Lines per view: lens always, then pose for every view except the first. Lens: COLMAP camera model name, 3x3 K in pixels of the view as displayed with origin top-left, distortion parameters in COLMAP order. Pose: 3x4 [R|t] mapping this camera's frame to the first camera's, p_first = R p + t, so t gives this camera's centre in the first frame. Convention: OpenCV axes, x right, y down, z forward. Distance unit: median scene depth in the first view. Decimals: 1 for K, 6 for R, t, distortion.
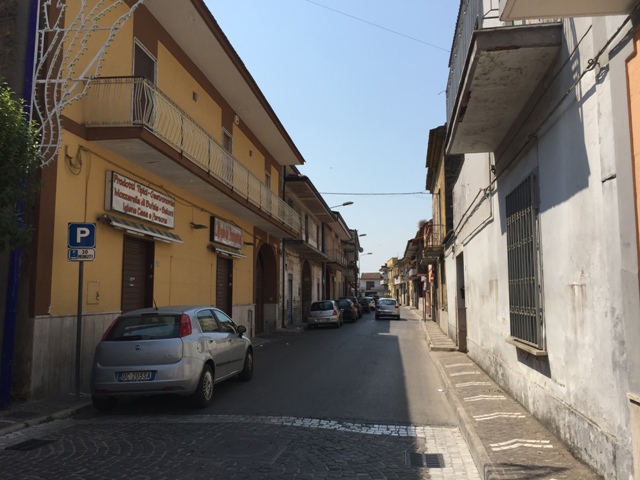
lens RADIAL K [[543.9, 0, 321.5], [0, 543.9, 240.3], [0, 0, 1]] dist [0.080012, -0.114743]
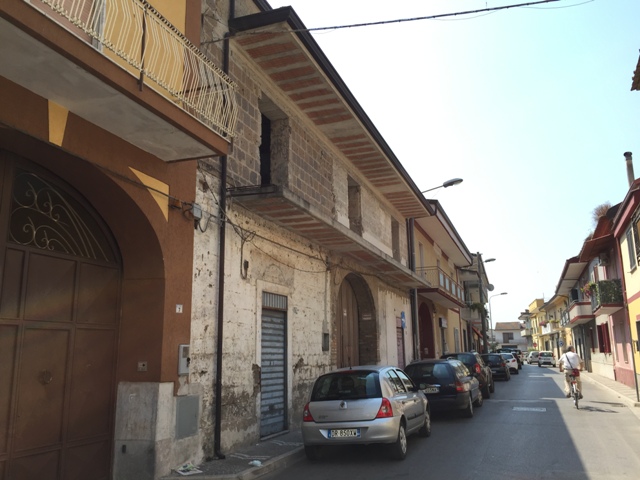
lens RADIAL K [[543.9, 0, 321.5], [0, 543.9, 240.3], [0, 0, 1]] dist [0.080012, -0.114743]
pose [[0.972535, -0.055719, -0.225988, 0.026988], [0.033225, 0.994214, -0.102148, 0.028891], [0.230373, 0.091834, 0.968760, 0.285927]]
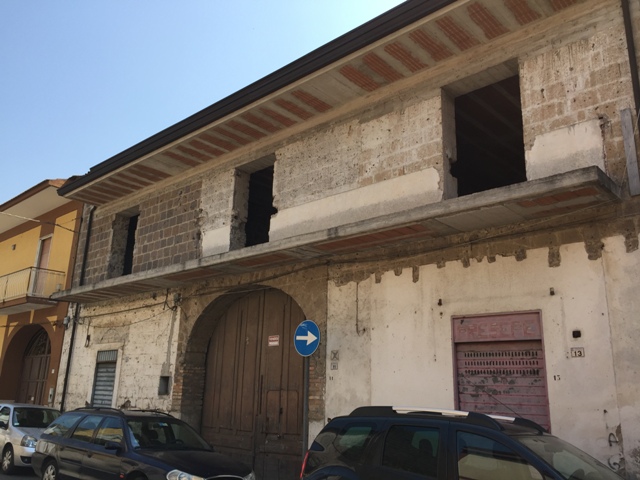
lens RADIAL K [[543.9, 0, 321.5], [0, 543.9, 240.3], [0, 0, 1]] dist [0.080012, -0.114743]
pose [[-0.567799, -0.229564, -0.790509, 0.114544], [0.064601, 0.944938, -0.320811, 0.062955], [0.820628, -0.233224, -0.521705, 0.642253]]
